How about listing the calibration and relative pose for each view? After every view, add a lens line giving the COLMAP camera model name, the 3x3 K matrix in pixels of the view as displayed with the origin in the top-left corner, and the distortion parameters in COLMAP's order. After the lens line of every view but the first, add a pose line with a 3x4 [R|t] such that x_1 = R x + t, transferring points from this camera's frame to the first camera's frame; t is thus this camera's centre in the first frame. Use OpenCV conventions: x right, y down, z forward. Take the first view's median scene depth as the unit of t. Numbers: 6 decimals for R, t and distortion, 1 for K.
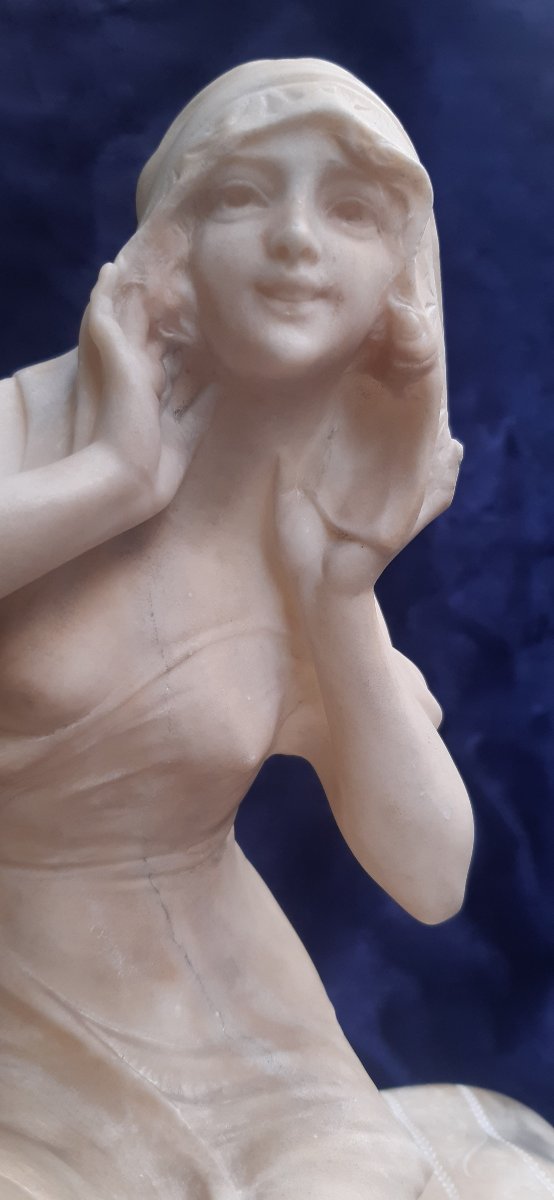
lens RADIAL K [[976.1, 0, 275.4], [0, 976.1, 610.9], [0, 0, 1]] dist [0.002485, -0.045520]
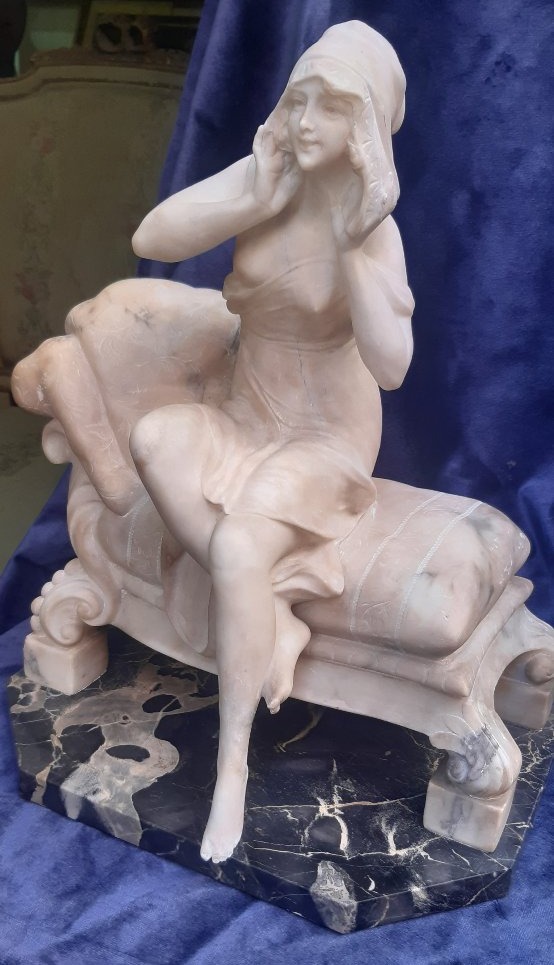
lens RADIAL K [[956.2, 0, 263.3], [0, 956.2, 541.1], [0, 0, 1]] dist [0.008898, 0.000000]
pose [[0.770655, 0.301278, -0.561535, 1.609926], [-0.078065, 0.919179, 0.386027, -0.281163], [0.632452, -0.253658, 0.731889, -1.251598]]
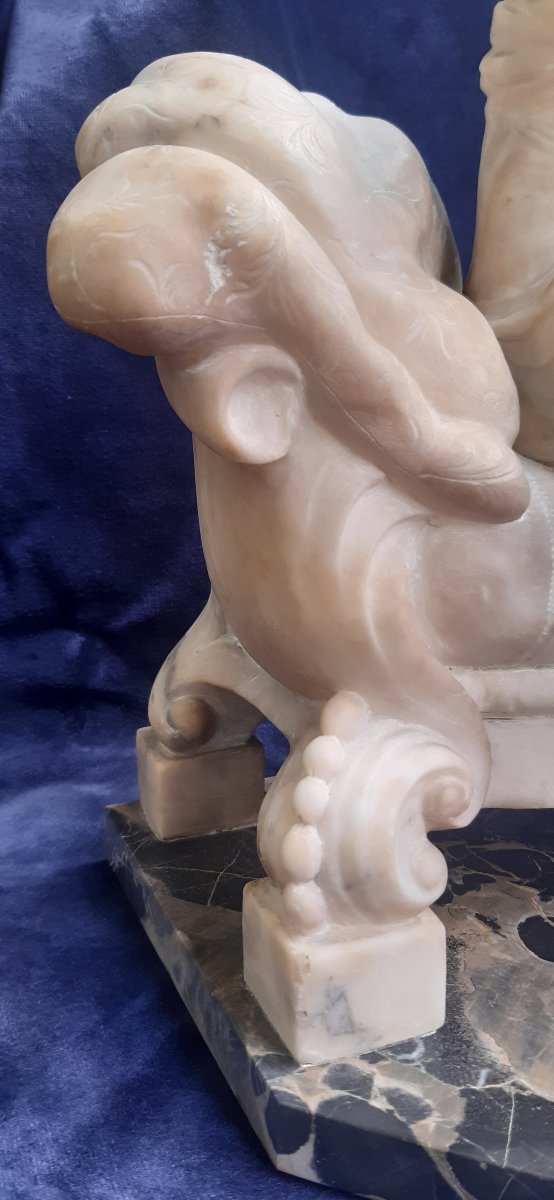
lens RADIAL K [[976.1, 0, 259.5], [0, 976.1, 625.8], [0, 0, 1]] dist [0.002485, -0.045520]
pose [[0.987513, -0.043579, 0.151387, -1.130686], [0.007310, 0.972618, 0.232294, 0.733690], [-0.157365, -0.228287, 0.960792, -0.470691]]
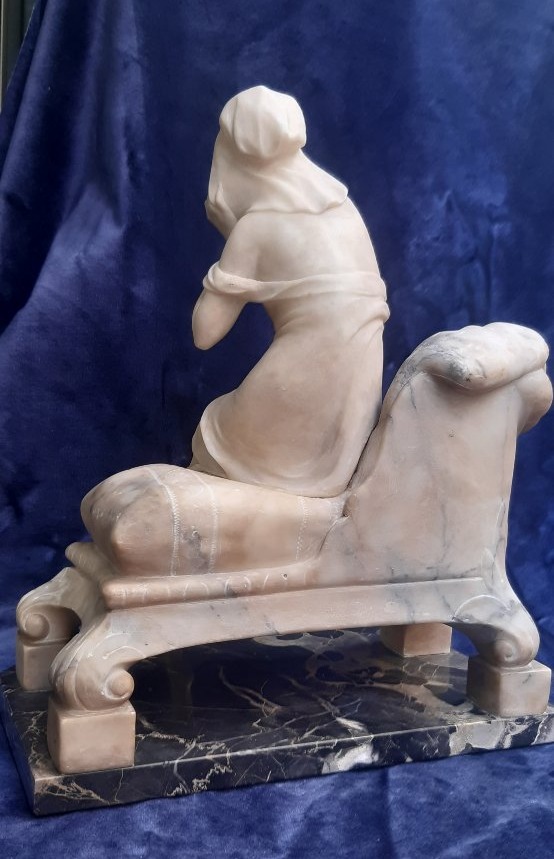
lens RADIAL K [[942.0, 0, 268.9], [0, 942.0, 472.7], [0, 0, 1]] dist [-0.015189, 0.000000]
pose [[0.994877, 0.042882, -0.091544, 0.213827], [-0.033163, 0.993901, 0.105171, 0.443540], [0.095496, -0.101597, 0.990232, -2.401461]]
